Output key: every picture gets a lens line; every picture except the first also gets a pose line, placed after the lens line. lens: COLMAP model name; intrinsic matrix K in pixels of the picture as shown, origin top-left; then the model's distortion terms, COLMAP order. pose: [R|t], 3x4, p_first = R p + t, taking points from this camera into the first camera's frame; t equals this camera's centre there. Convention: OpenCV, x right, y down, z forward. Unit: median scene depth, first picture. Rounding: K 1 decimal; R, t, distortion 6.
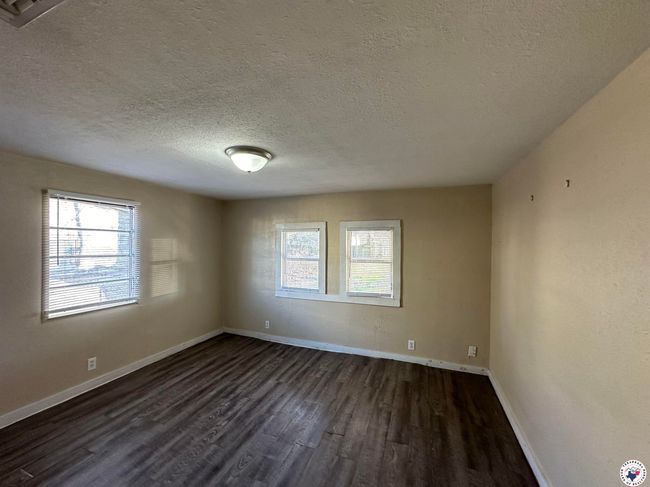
lens RADIAL K [[260.8, 0, 323.4], [0, 260.8, 242.2], [0, 0, 1]] dist [-0.000868, -0.000405]
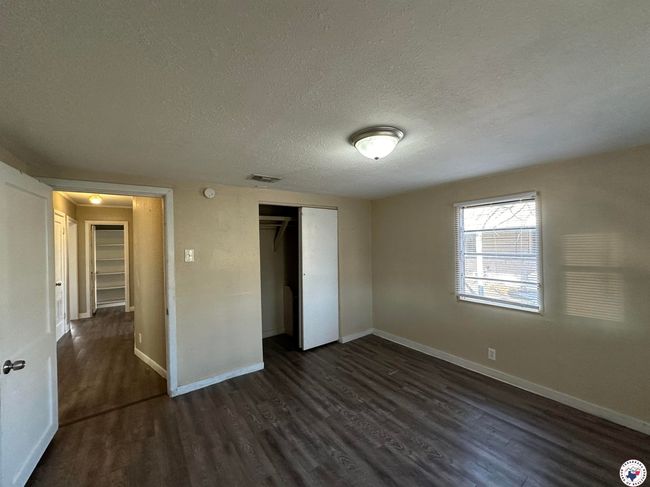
lens RADIAL K [[260.8, 0, 325.8], [0, 260.8, 244.0], [0, 0, 1]] dist [-0.000868, -0.000405]
pose [[-0.545201, 0.000595, -0.838305, 0.384325], [0.018408, 0.999767, -0.011263, 0.009605], [0.838104, -0.021572, -0.545085, 0.999525]]
